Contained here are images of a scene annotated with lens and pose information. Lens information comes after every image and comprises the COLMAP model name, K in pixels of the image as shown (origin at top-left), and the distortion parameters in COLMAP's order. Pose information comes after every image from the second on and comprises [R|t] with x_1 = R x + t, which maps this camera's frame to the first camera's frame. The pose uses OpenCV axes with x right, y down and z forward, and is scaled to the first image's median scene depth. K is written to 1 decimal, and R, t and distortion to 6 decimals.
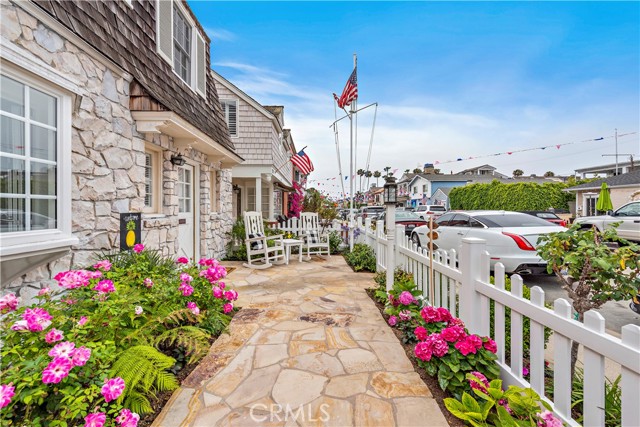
lens RADIAL K [[253.1, 0, 320.3], [0, 253.1, 209.4], [0, 0, 1]] dist [0.008243, -0.000176]
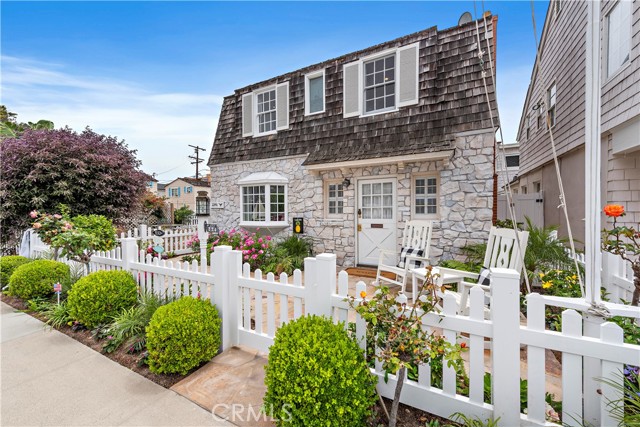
lens RADIAL K [[263.4, 0, 315.0], [0, 263.4, 209.7], [0, 0, 1]] dist [0.010761, -0.000018]
pose [[-0.511389, 0.012165, -0.859263, 0.571315], [0.009455, 0.999919, 0.008529, -0.036147], [0.859297, -0.003763, -0.511462, 1.091715]]
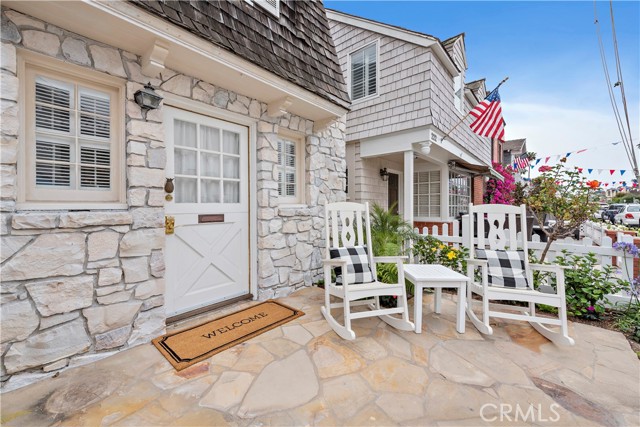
lens RADIAL K [[253.1, 0, 320.3], [0, 253.1, 209.4], [0, 0, 1]] dist [0.008243, -0.000176]
pose [[0.737235, 0.002907, -0.675630, 0.025679], [0.003691, 0.999959, 0.008329, 0.017597], [0.675627, -0.008634, 0.737194, 0.573700]]
